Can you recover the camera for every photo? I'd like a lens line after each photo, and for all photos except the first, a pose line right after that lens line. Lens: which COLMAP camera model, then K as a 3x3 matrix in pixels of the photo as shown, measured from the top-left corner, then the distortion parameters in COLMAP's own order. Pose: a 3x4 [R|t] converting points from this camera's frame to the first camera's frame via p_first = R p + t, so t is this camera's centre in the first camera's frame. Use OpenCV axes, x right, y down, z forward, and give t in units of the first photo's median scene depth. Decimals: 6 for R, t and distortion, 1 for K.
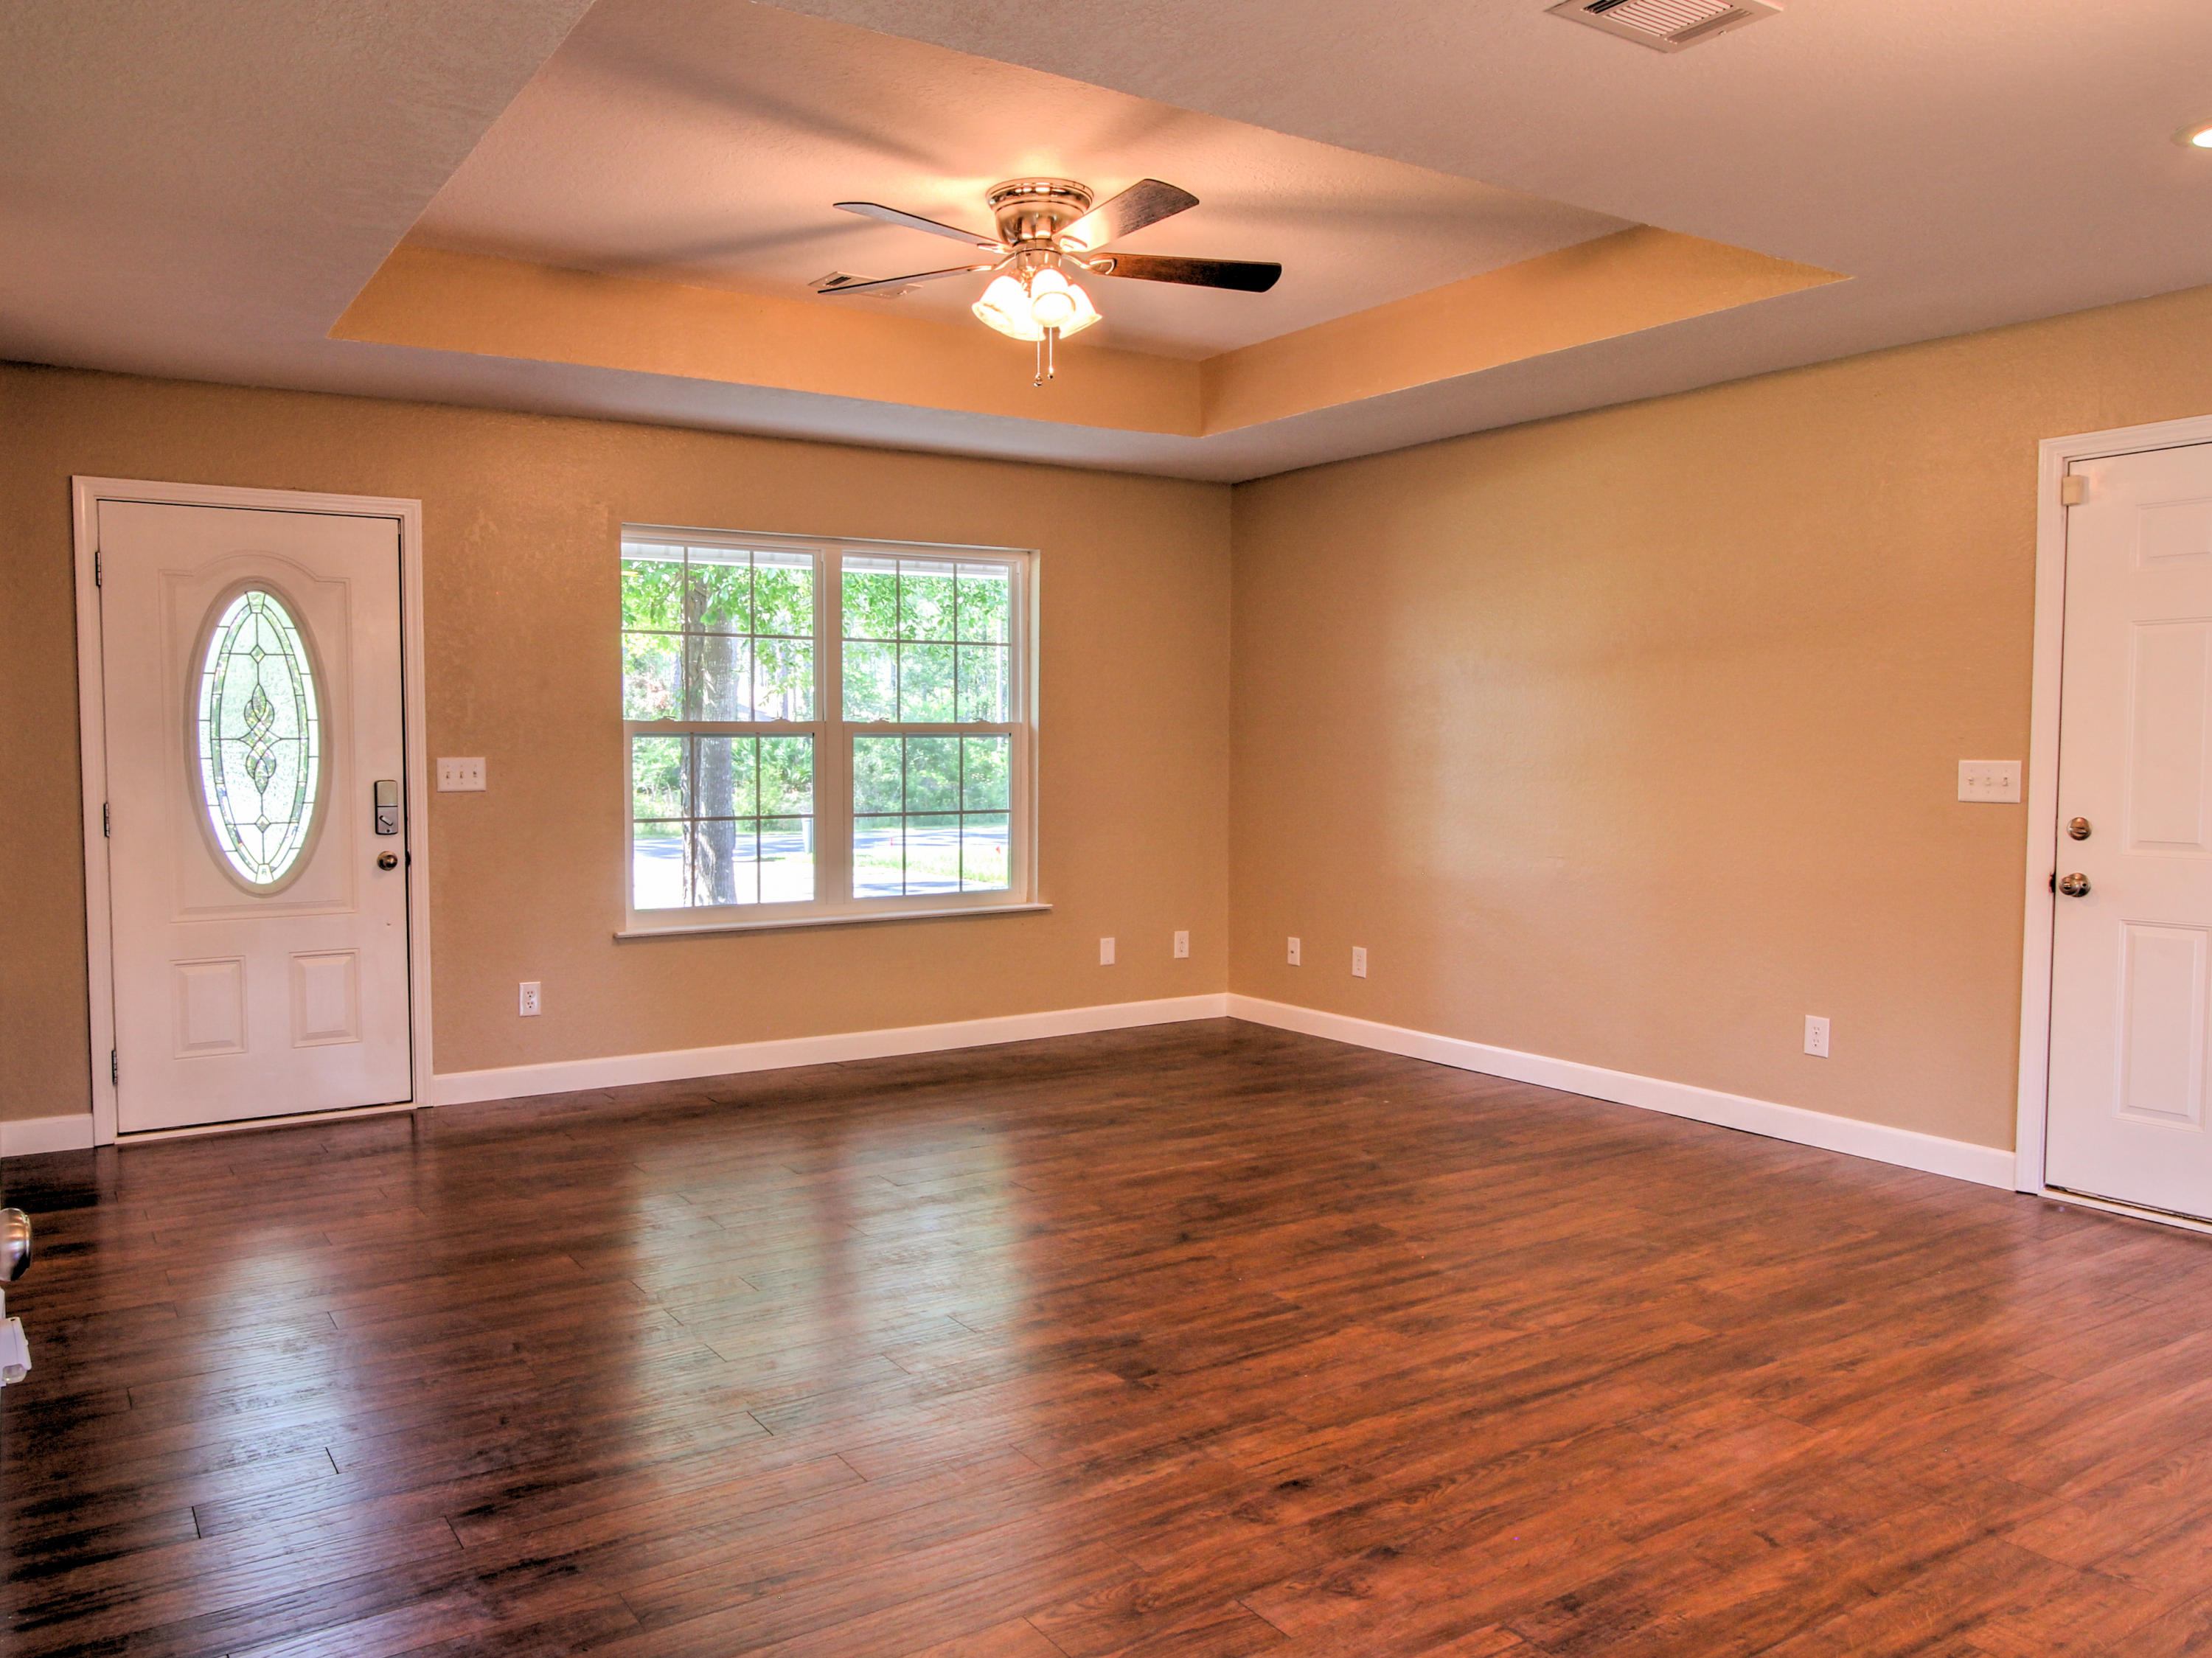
lens RADIAL K [[1737.3, 0, 1106.0], [0, 1737.3, 829.0], [0, 0, 1]] dist [-0.025443, 0.013154]
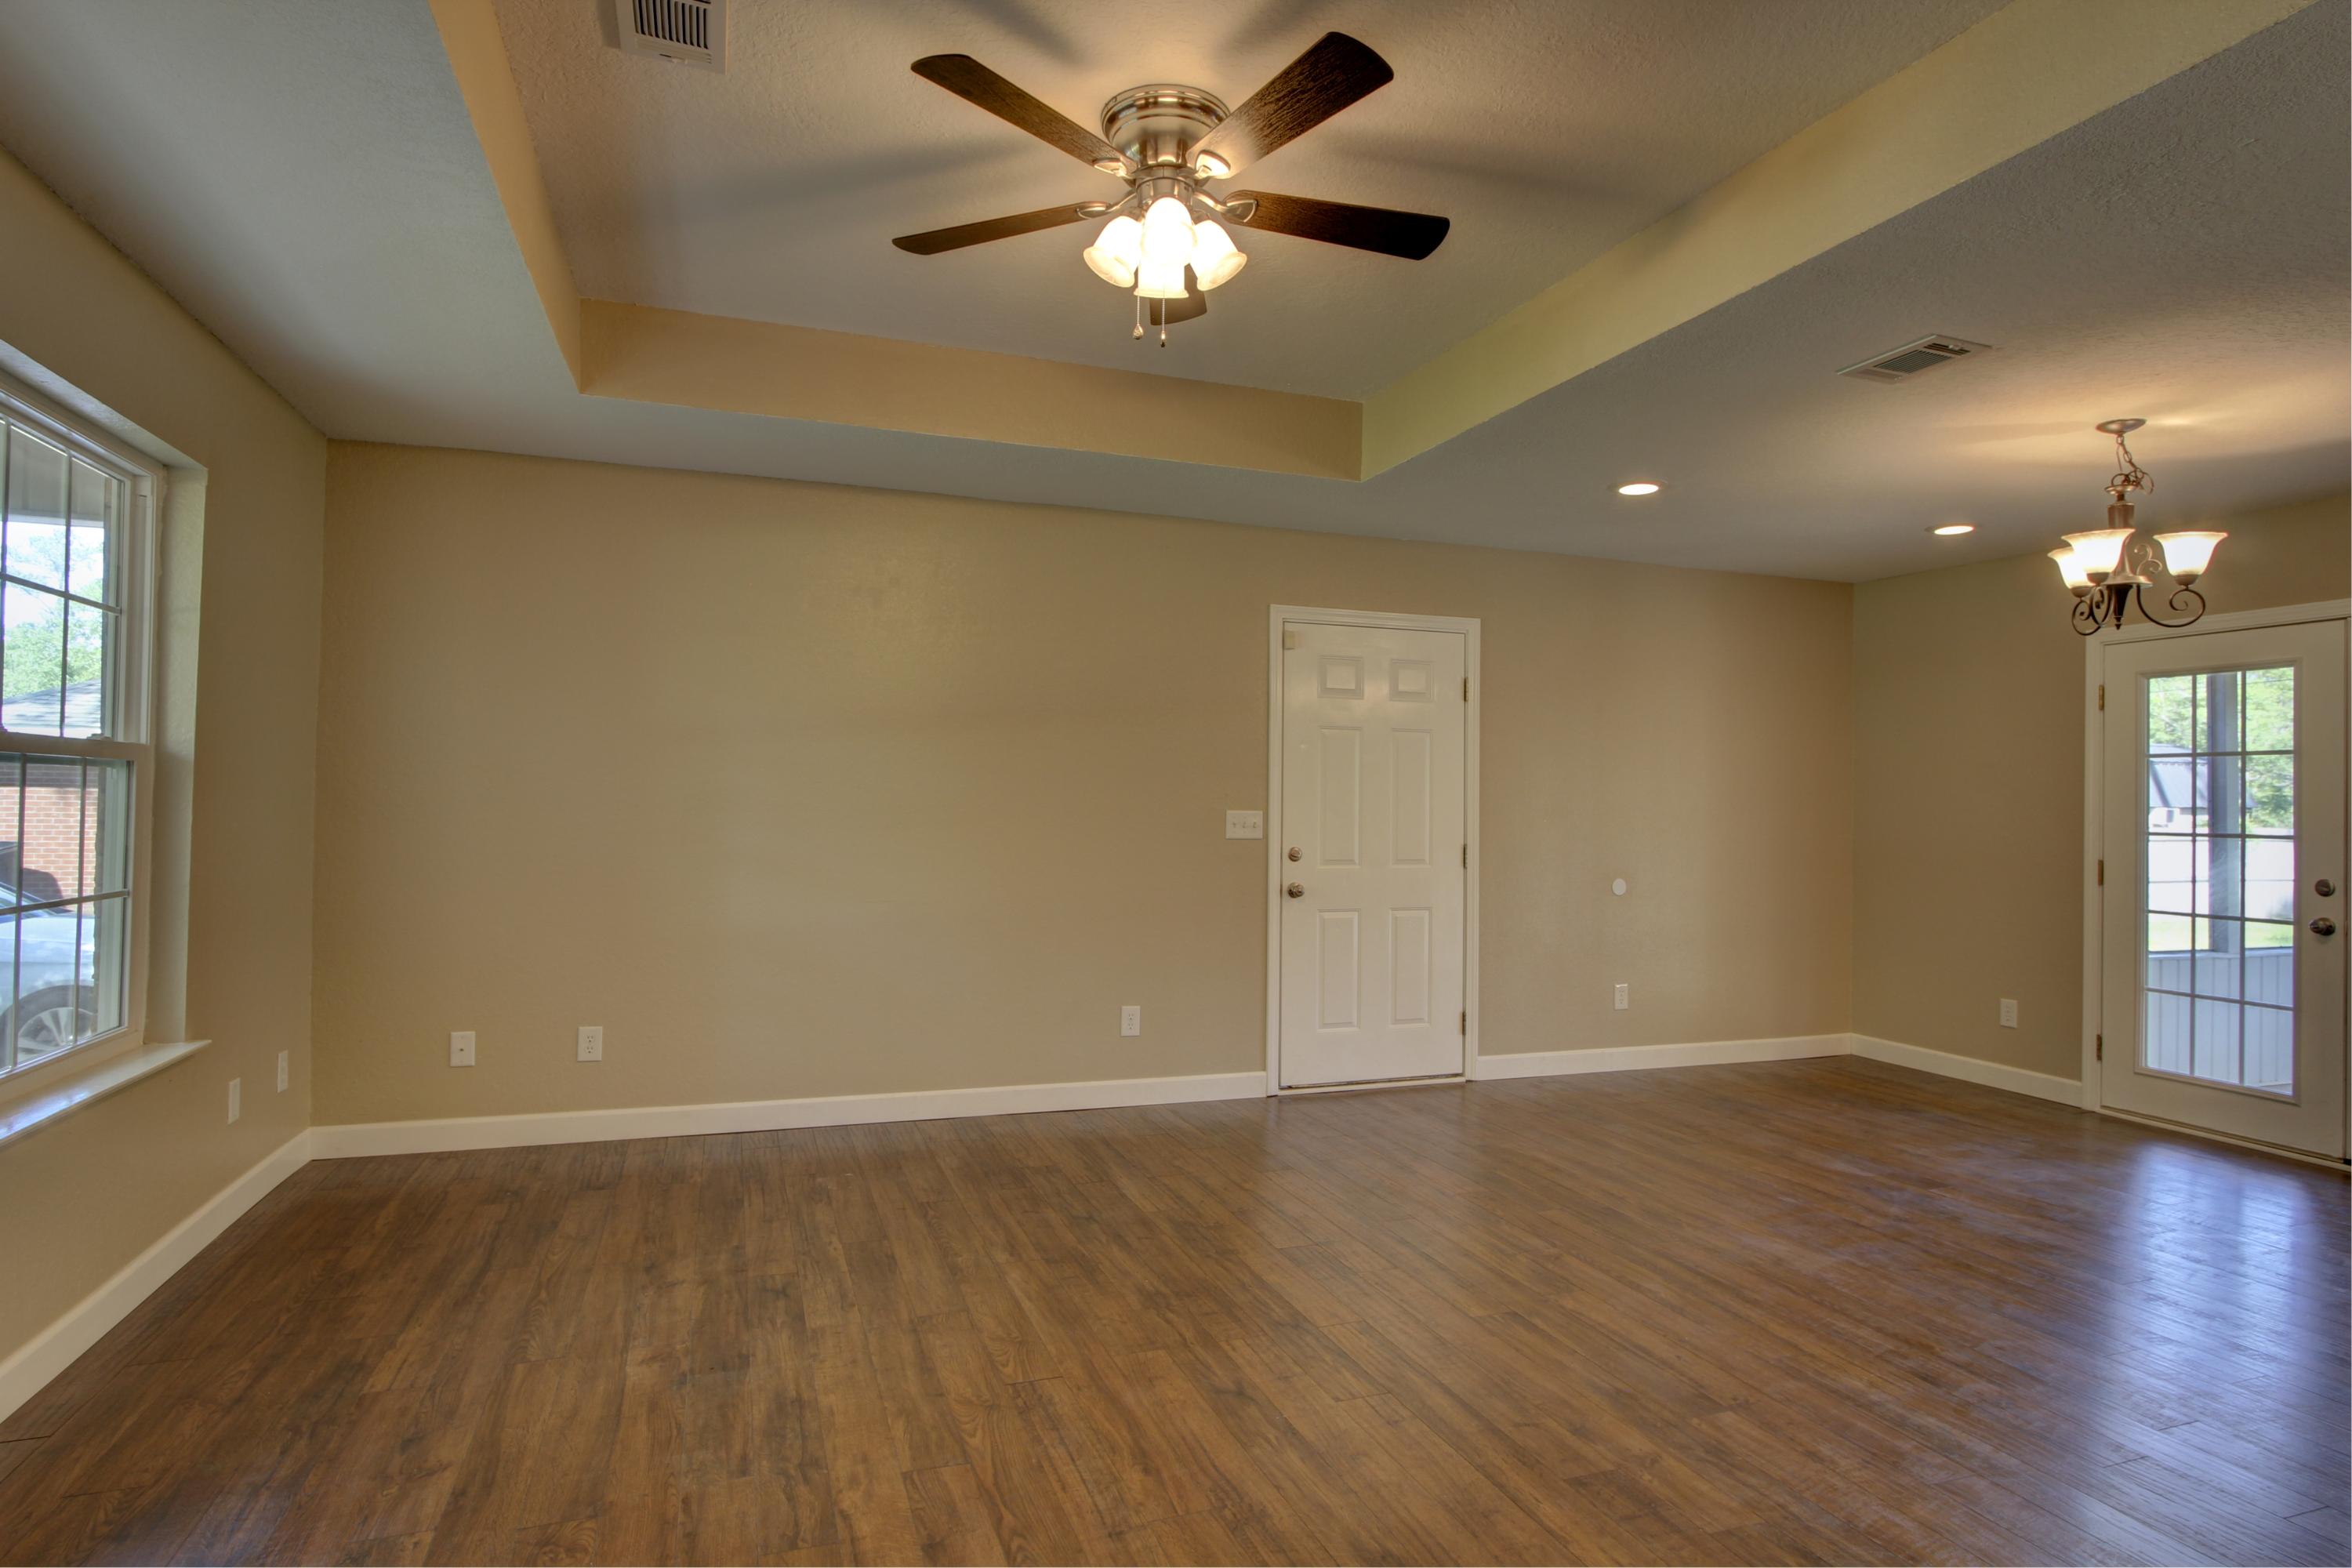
lens RADIAL K [[1240.4, 0, 1242.6], [0, 1240.4, 786.2], [0, 0, 1]] dist [-0.023028, 0.000836]
pose [[0.217768, 0.024867, 0.975684, -0.540663], [0.037682, 0.998716, -0.033865, -0.025224], [-0.975273, 0.044140, 0.216551, 0.780681]]
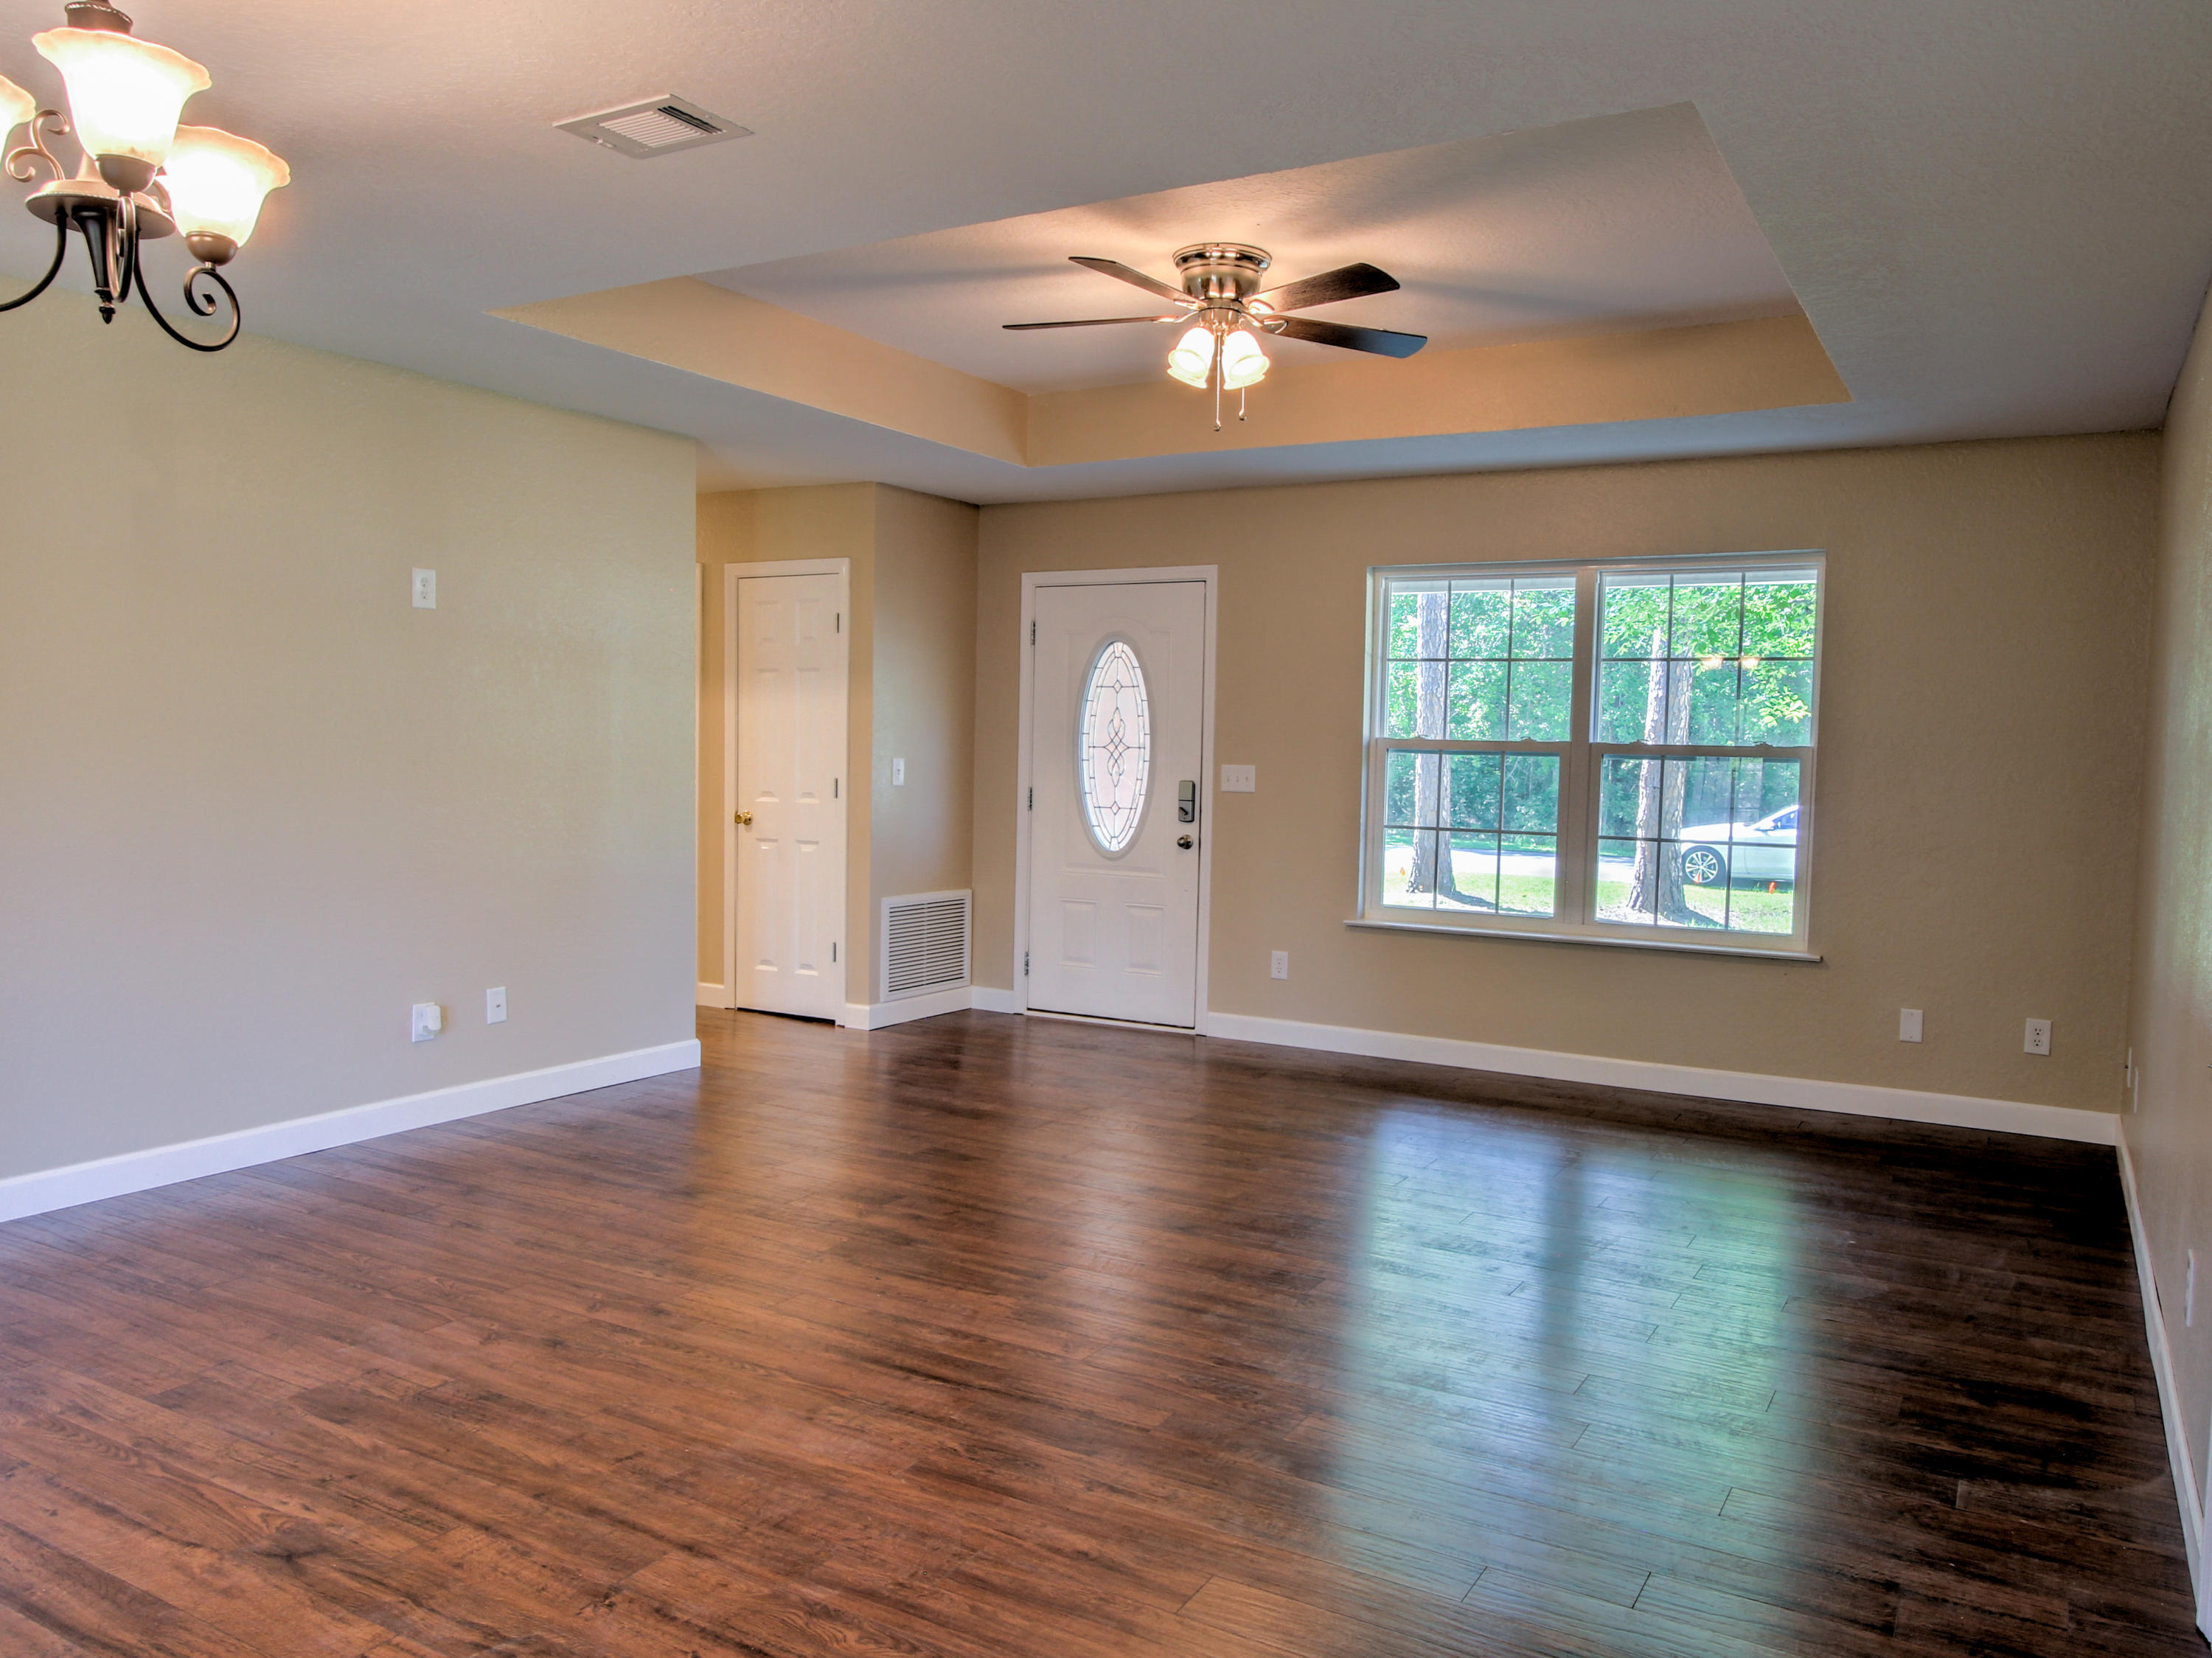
lens RADIAL K [[1737.3, 0, 1106.0], [0, 1737.3, 829.0], [0, 0, 1]] dist [-0.025443, 0.013154]
pose [[0.407426, 0.055119, -0.911573, 0.873902], [-0.069334, 0.997163, 0.029305, -0.029734], [0.910602, 0.051263, 0.410092, 0.460949]]
